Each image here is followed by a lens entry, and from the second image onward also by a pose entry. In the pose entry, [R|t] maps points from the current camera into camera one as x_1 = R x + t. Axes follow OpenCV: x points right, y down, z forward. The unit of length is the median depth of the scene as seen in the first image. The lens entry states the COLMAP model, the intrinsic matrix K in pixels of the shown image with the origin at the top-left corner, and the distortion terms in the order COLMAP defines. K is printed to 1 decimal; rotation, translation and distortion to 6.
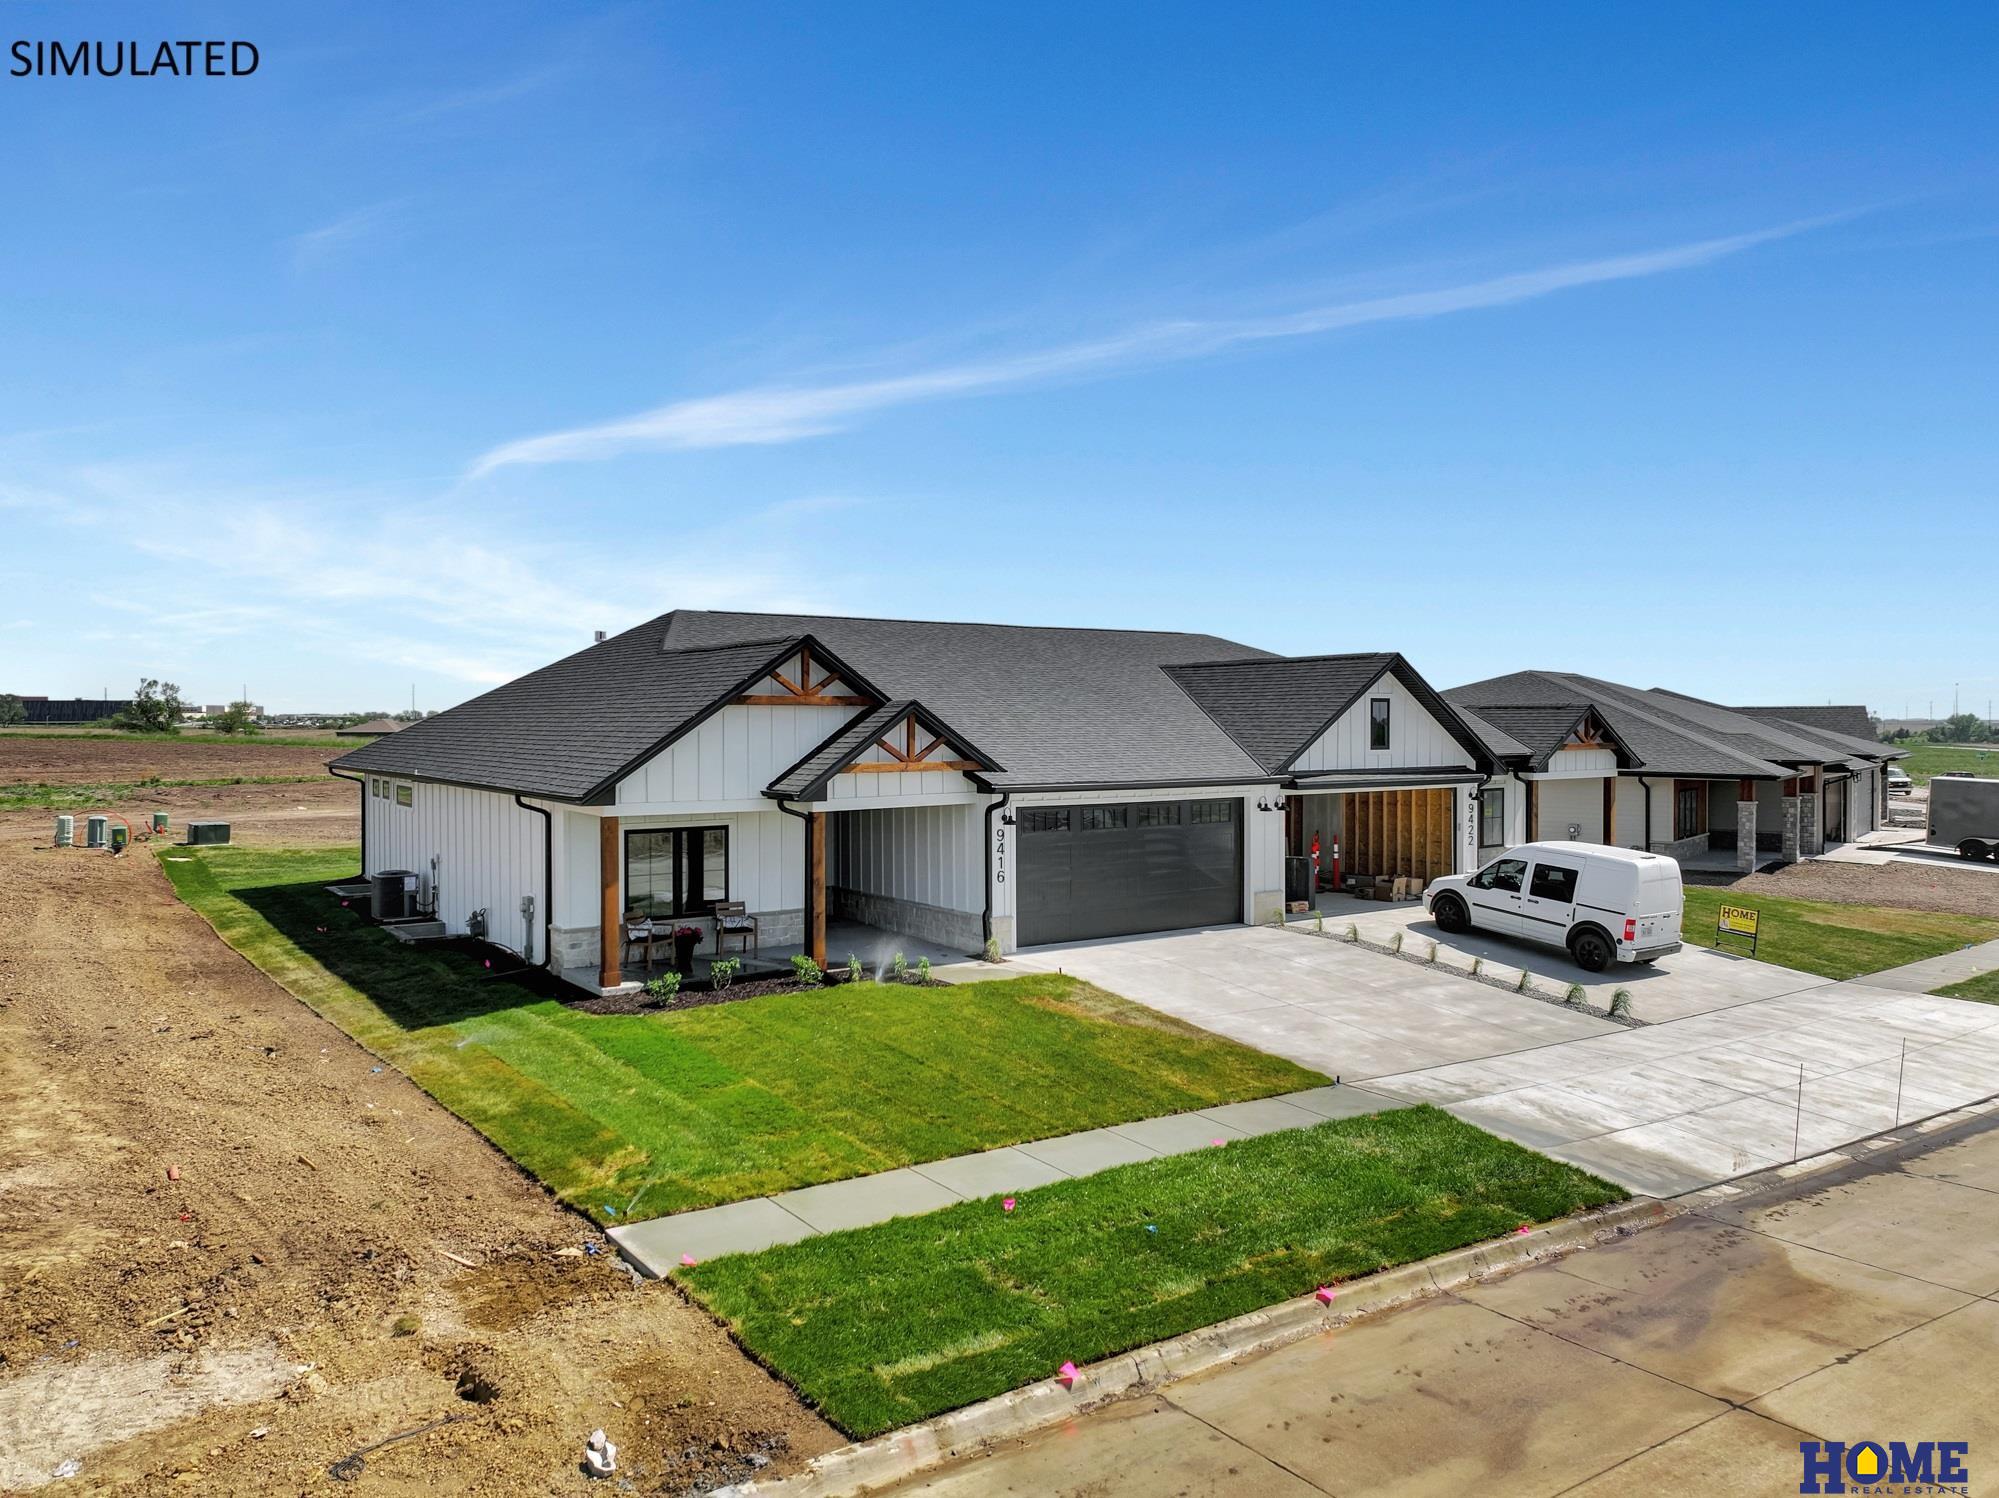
lens RADIAL K [[1411.5, 0, 999.5], [0, 1411.5, 749.0], [0, 0, 1]] dist [0.005462, 0.009519]
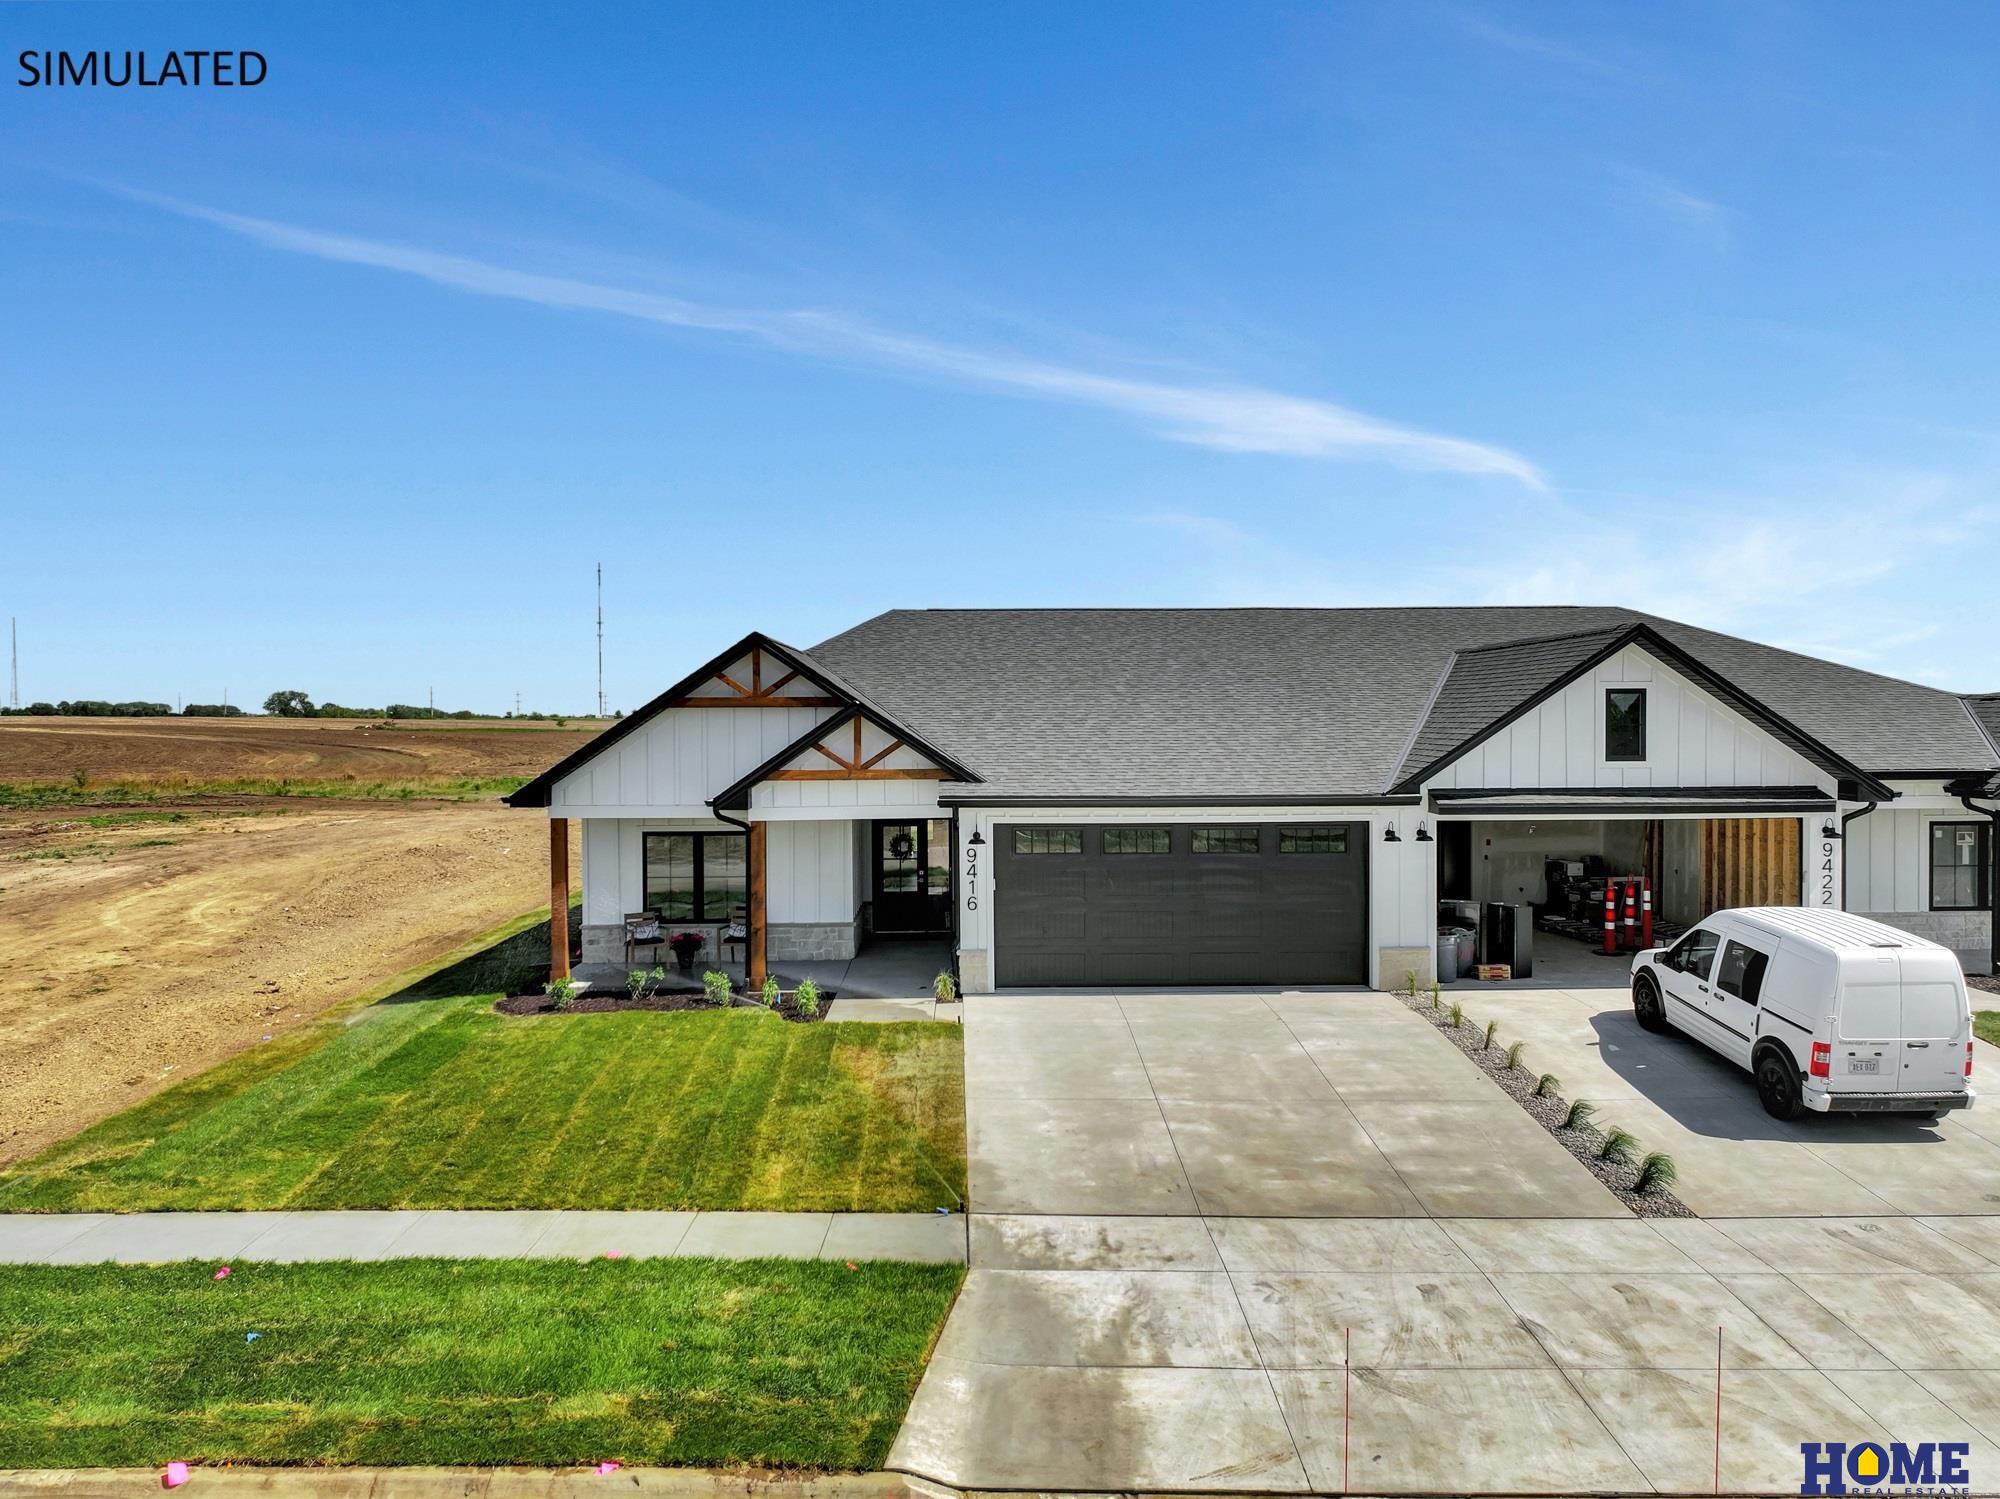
lens RADIAL K [[1415.7, 0, 974.2], [0, 1415.7, 709.0], [0, 0, 1]] dist [-0.002700, 0.008587]
pose [[0.834071, -0.006674, -0.551616, 0.467424], [-0.008063, 0.999673, -0.024286, -0.007243], [0.551598, 0.024705, 0.833744, 0.267365]]
